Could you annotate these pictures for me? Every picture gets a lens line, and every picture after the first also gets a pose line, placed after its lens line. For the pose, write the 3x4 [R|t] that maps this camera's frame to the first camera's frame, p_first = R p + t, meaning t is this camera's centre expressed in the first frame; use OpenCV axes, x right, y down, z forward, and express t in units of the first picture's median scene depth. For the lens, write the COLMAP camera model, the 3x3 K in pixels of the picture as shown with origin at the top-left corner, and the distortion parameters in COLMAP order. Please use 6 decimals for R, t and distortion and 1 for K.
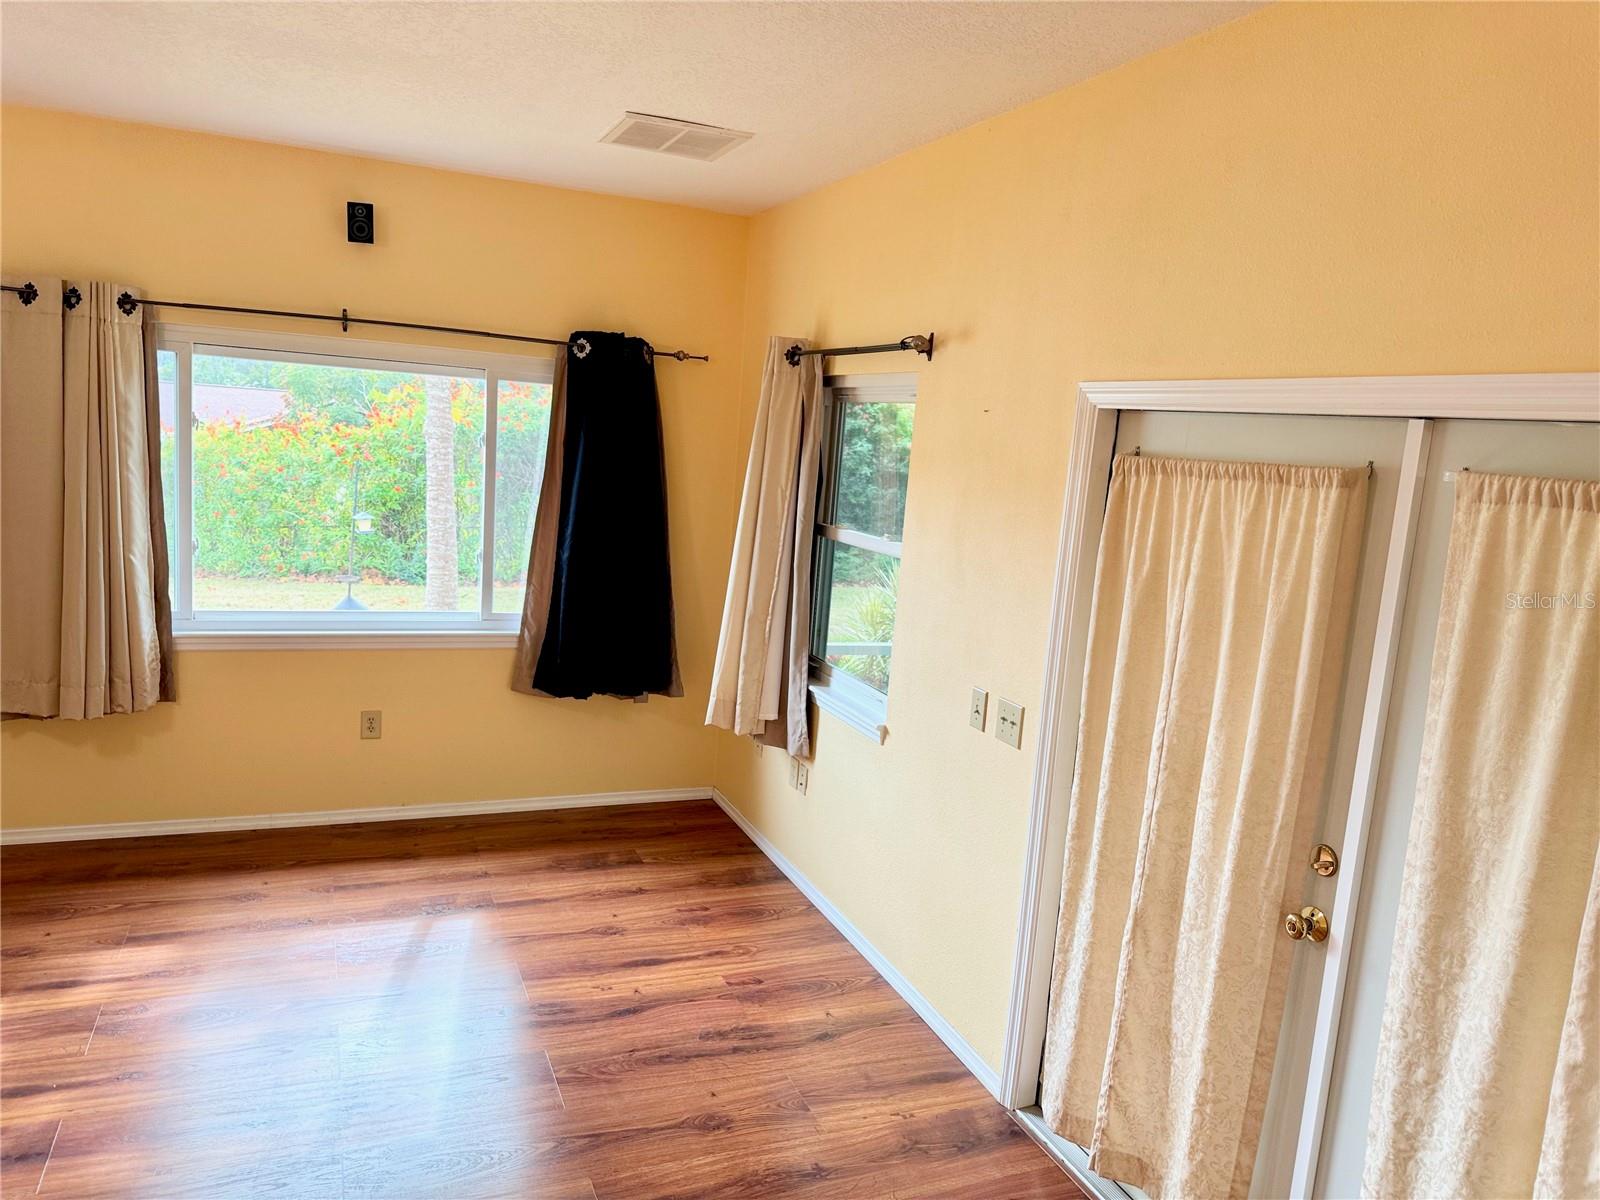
lens RADIAL K [[1117.0, 0, 801.6], [0, 1117.0, 591.9], [0, 0, 1]] dist [0.086825, -0.125650]
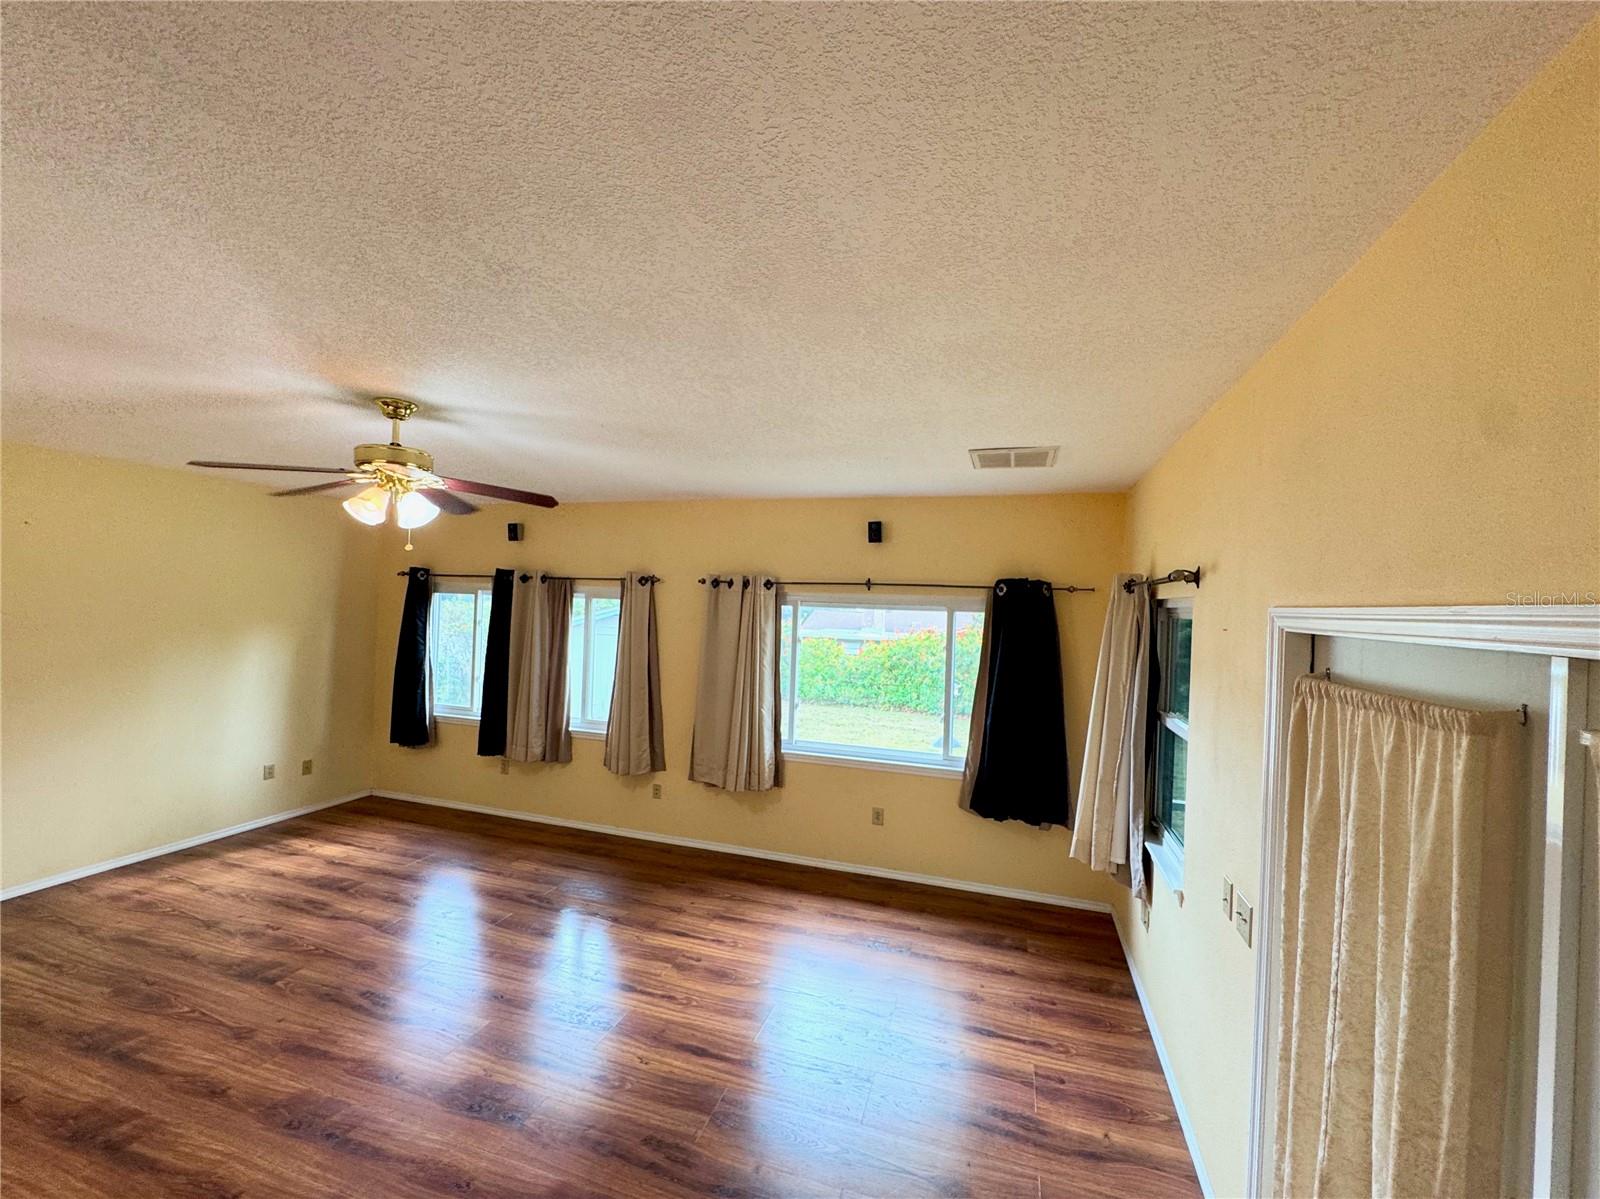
lens RADIAL K [[662.6, 0, 800.8], [0, 662.6, 602.2], [0, 0, 1]] dist [0.000380, 0.000263]
pose [[0.760643, -0.049560, -0.647276, 0.208397], [-0.069716, 0.985079, -0.157351, -0.037688], [0.645416, 0.164813, 0.745838, 0.145516]]
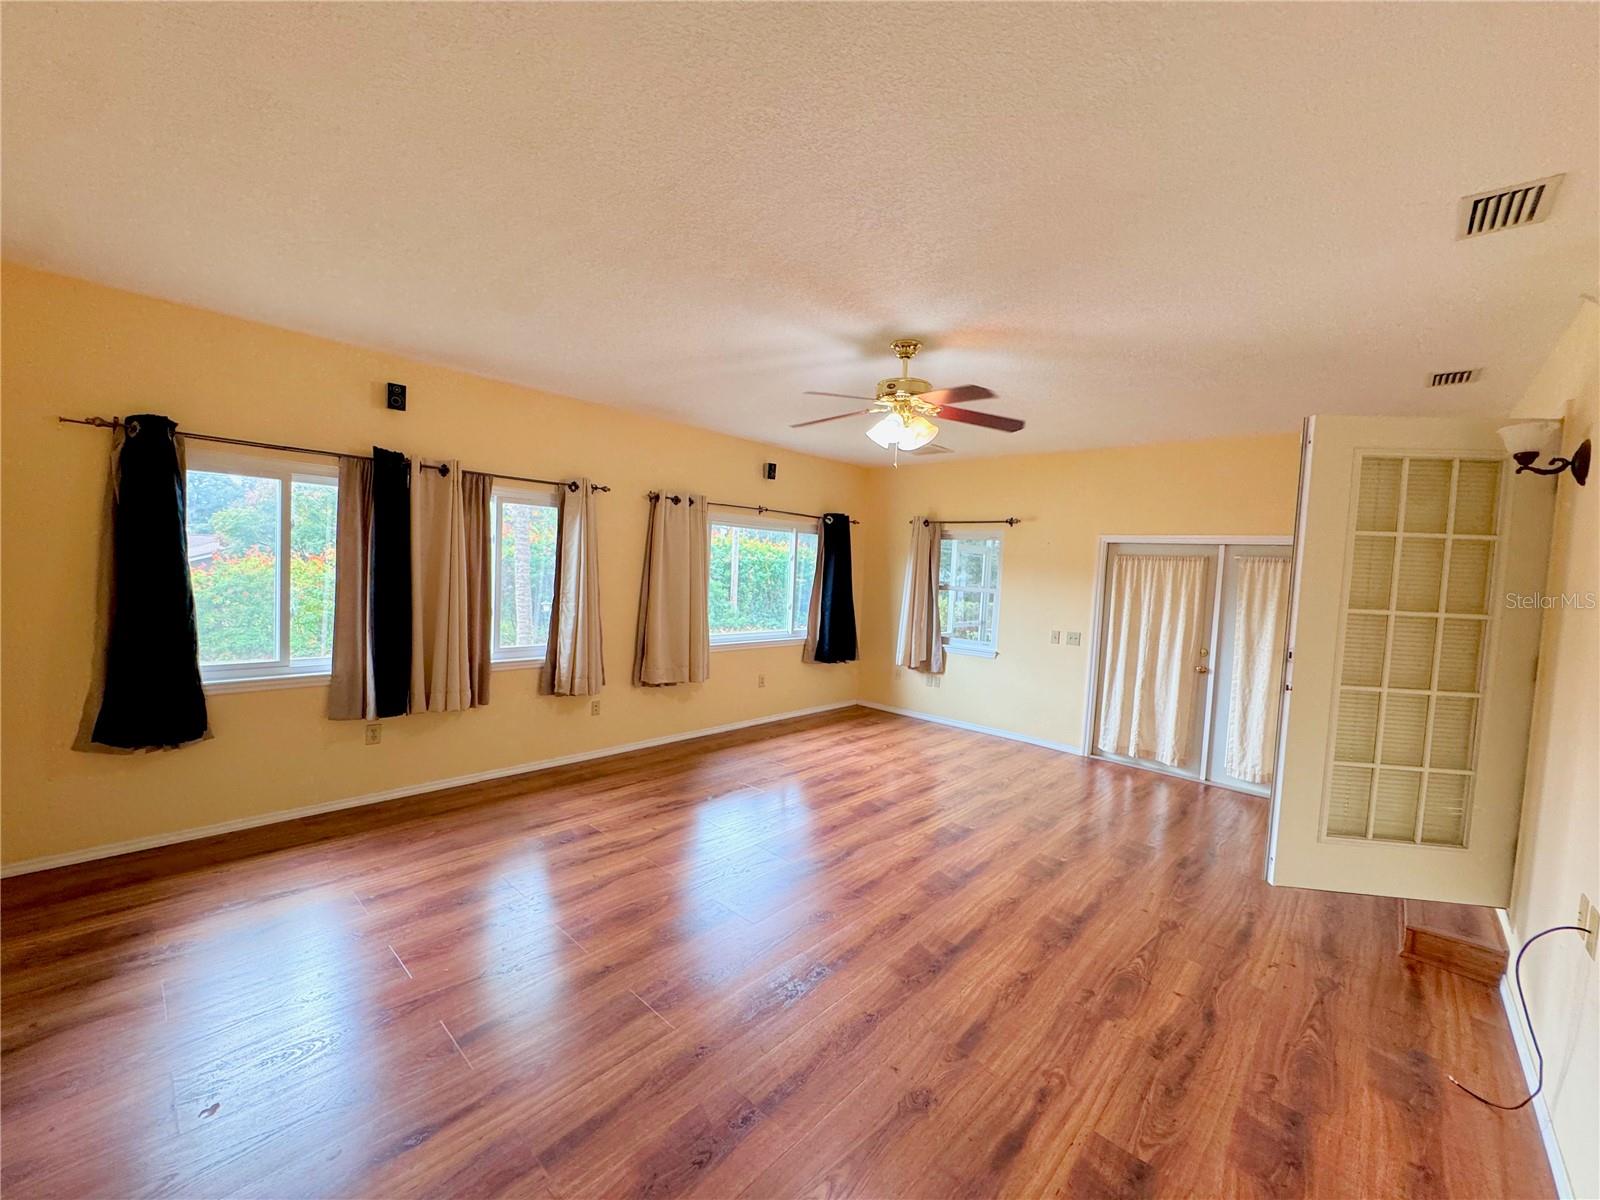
lens RADIAL K [[648.0, 0, 795.6], [0, 648.0, 600.4], [0, 0, 1]] dist [-0.000486, 0.000038]
pose [[0.909273, -0.052972, 0.412816, -0.946273], [0.079313, 0.995745, -0.046923, 0.022636], [-0.408574, 0.075408, 0.909605, -0.276876]]
